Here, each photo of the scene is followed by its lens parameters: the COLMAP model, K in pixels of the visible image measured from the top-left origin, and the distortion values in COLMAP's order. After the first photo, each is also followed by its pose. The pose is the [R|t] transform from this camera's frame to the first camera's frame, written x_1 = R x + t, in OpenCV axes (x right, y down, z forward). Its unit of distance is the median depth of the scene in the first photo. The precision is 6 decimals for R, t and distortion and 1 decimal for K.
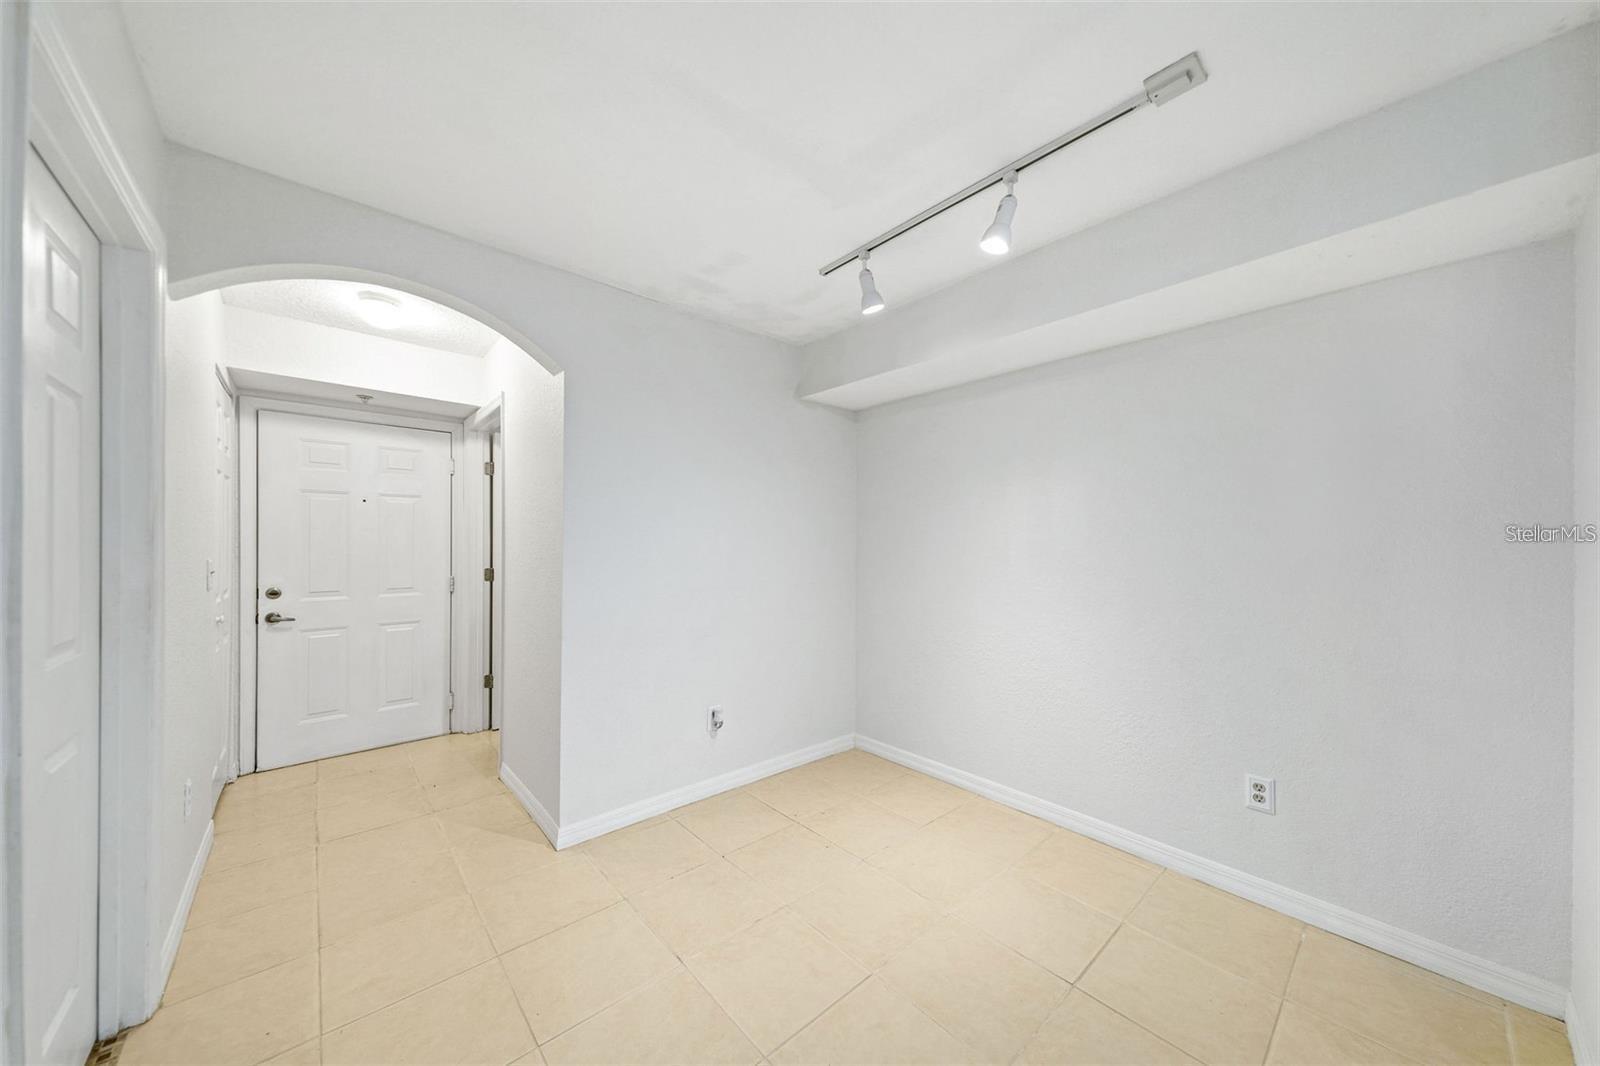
lens RADIAL K [[558.0, 0, 798.2], [0, 558.0, 550.0], [0, 0, 1]] dist [0.021913, 0.000015]
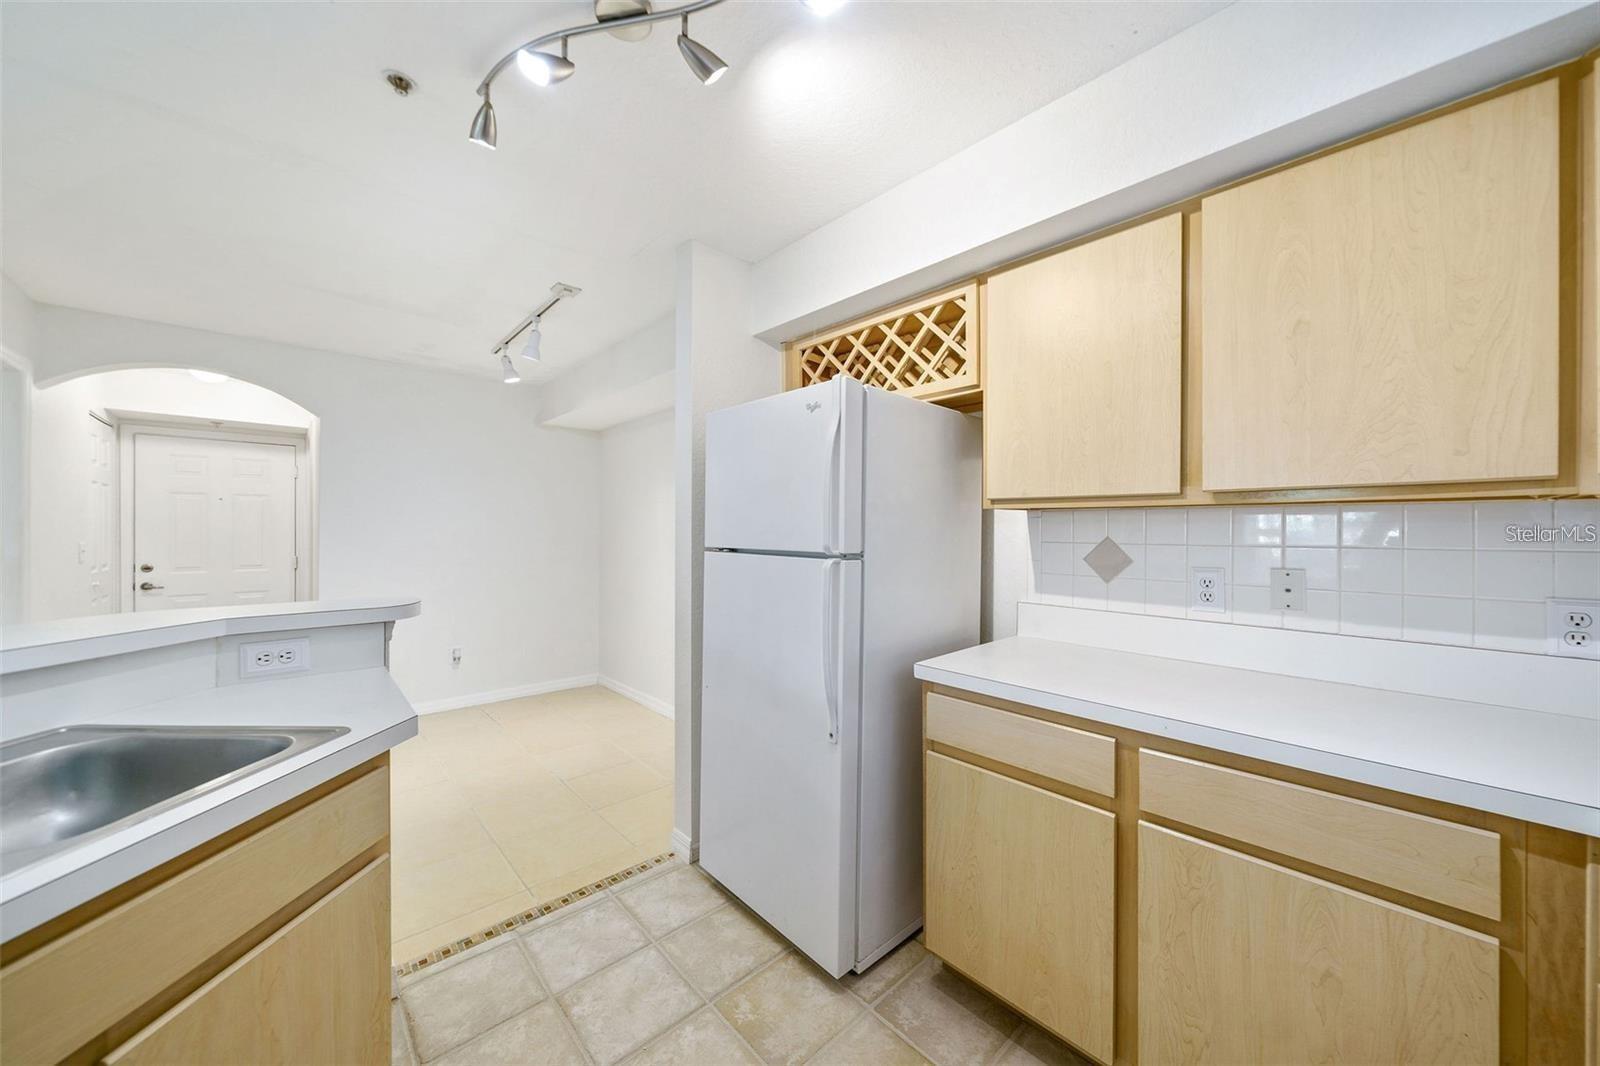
lens RADIAL K [[563.5, 0, 800.0], [0, 563.5, 533.0], [0, 0, 1]] dist [-0.000789, 0.000042]
pose [[0.999501, -0.001741, 0.031545, 0.610567], [0.001910, 0.999984, -0.005343, 0.002436], [-0.031535, 0.005401, 0.999488, -0.404541]]
